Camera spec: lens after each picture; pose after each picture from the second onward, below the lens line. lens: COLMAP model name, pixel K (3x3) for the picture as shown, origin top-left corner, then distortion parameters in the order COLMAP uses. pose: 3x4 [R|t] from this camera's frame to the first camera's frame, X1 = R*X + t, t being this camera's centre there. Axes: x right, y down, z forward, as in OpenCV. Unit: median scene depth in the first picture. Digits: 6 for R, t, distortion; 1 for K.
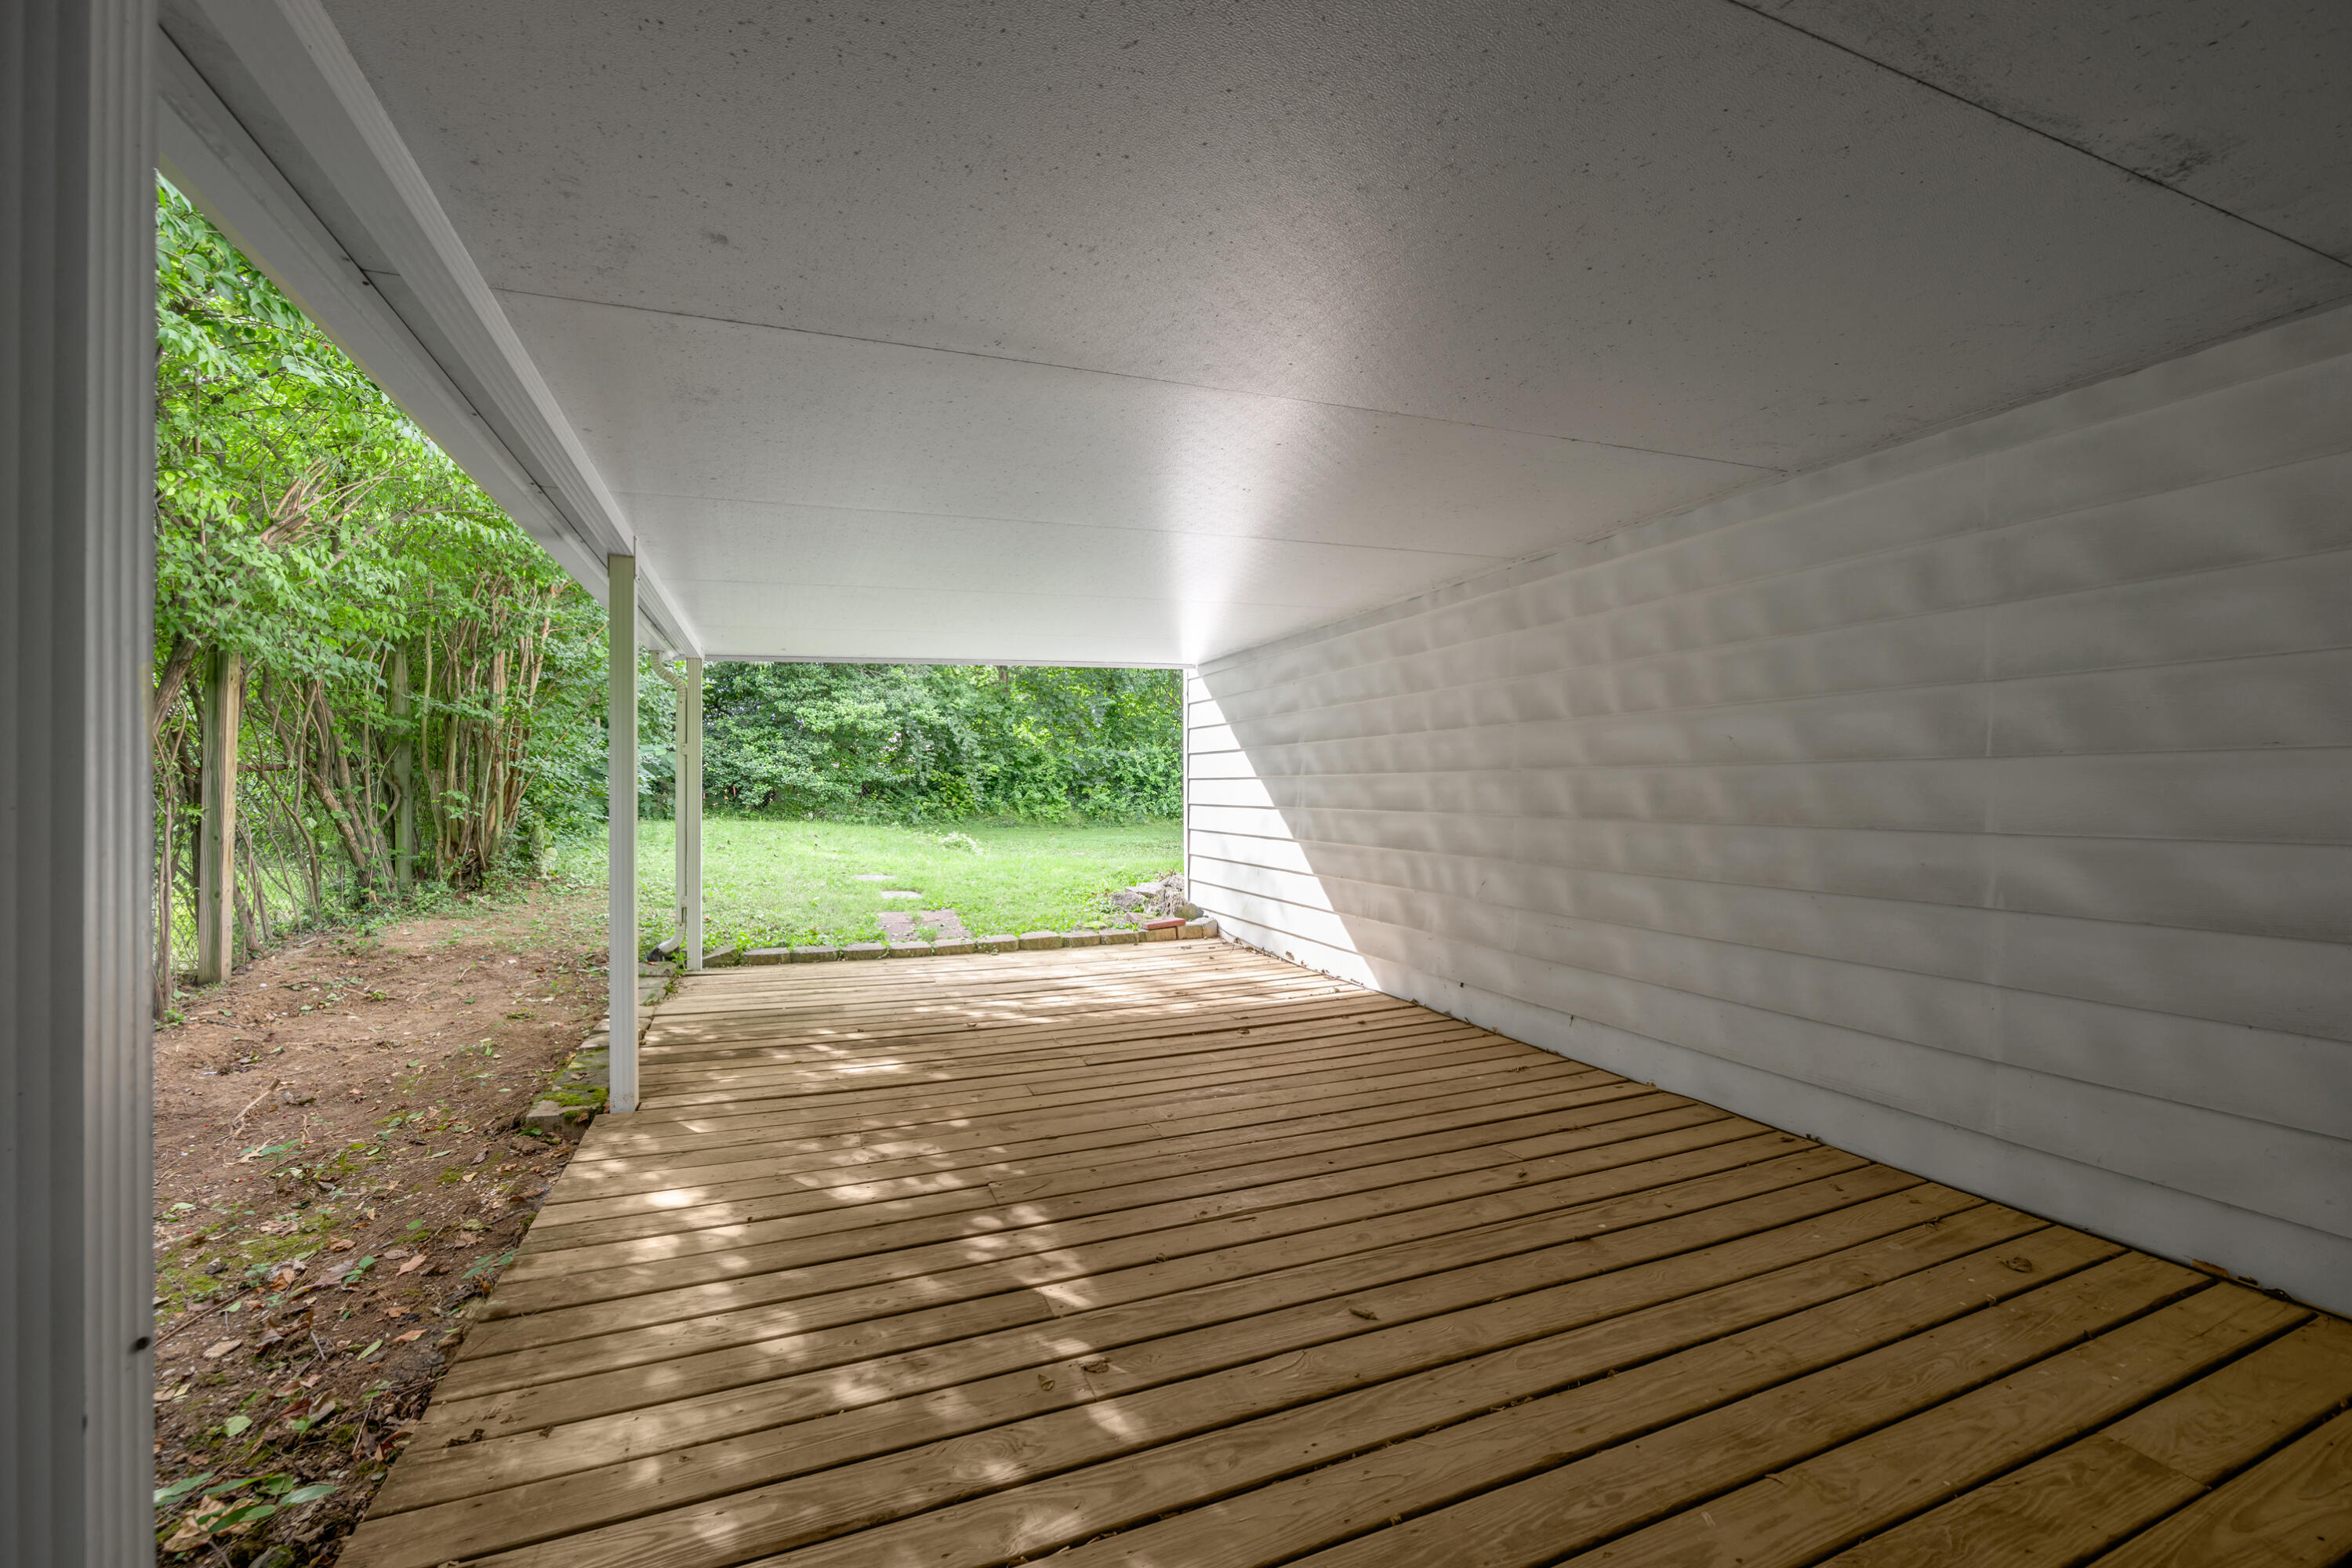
lens RADIAL K [[941.4, 0, 1180.3], [0, 941.4, 782.0], [0, 0, 1]] dist [-0.004440, -0.000688]
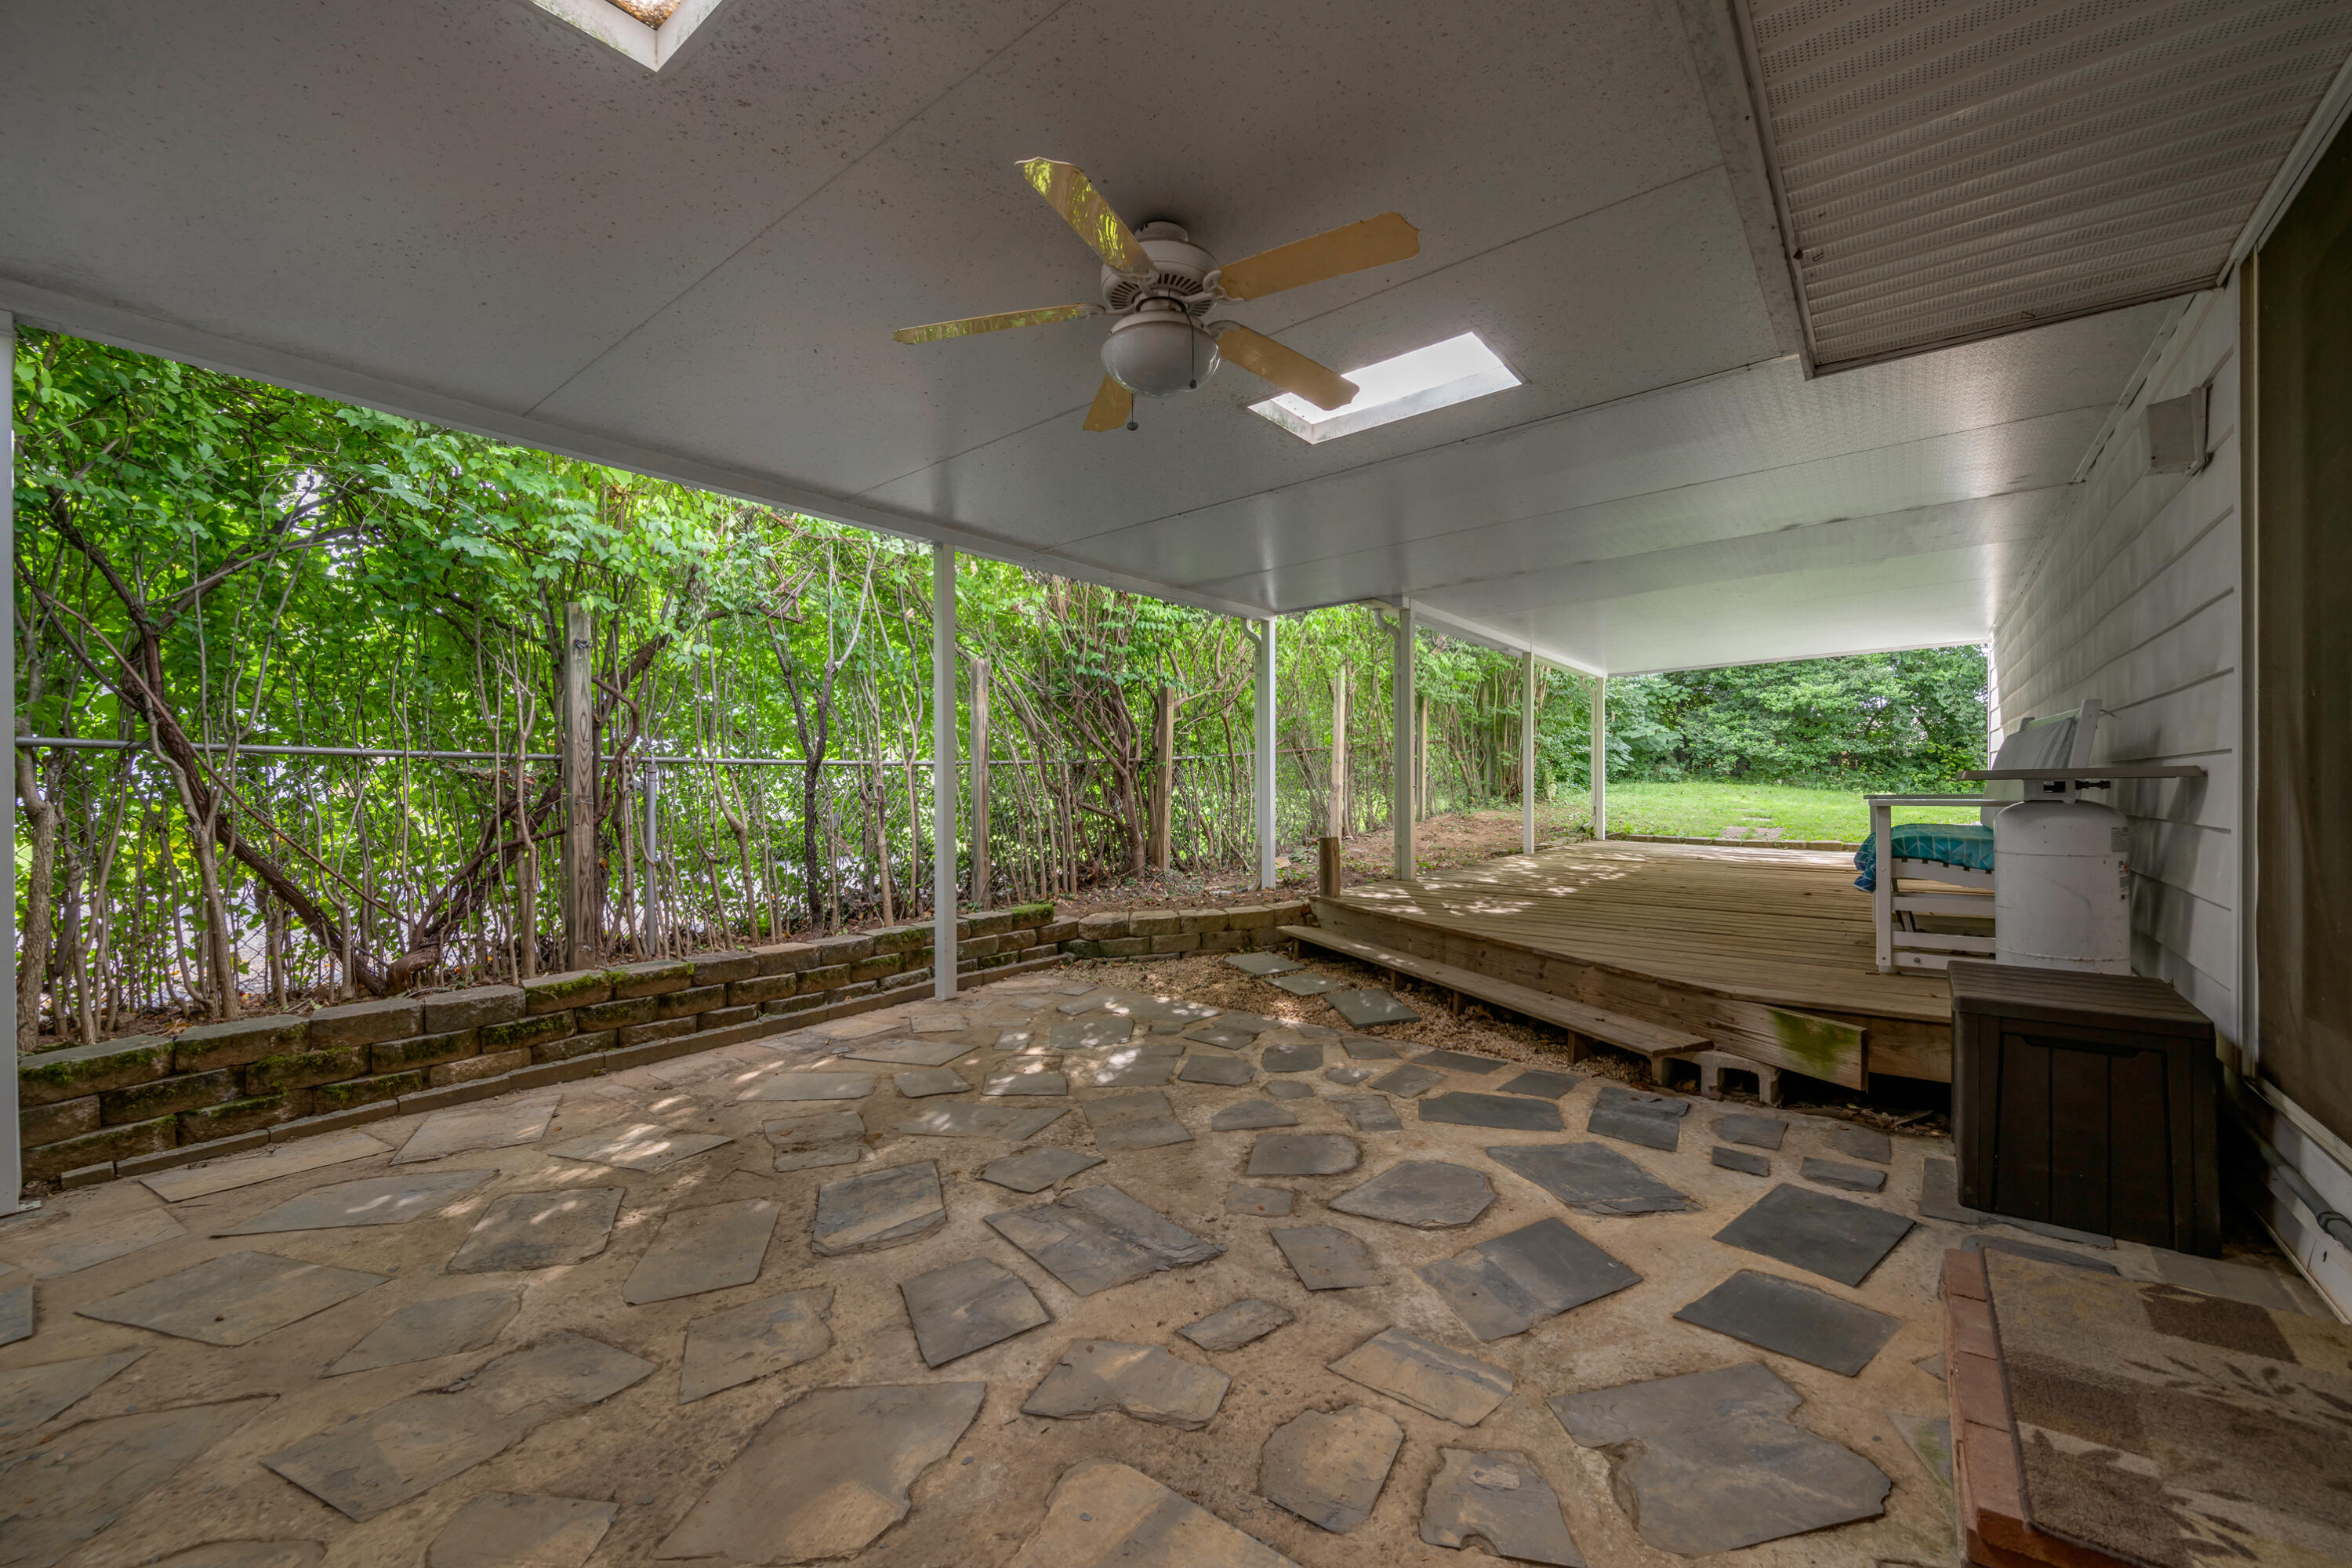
lens RADIAL K [[941.4, 0, 1164.5], [0, 941.4, 780.6], [0, 0, 1]] dist [-0.004440, -0.000688]
pose [[0.484217, 0.001072, -0.874947, 0.299016], [0.005823, 0.999973, 0.004447, 0.026228], [0.874928, -0.007248, 0.484198, -0.291319]]
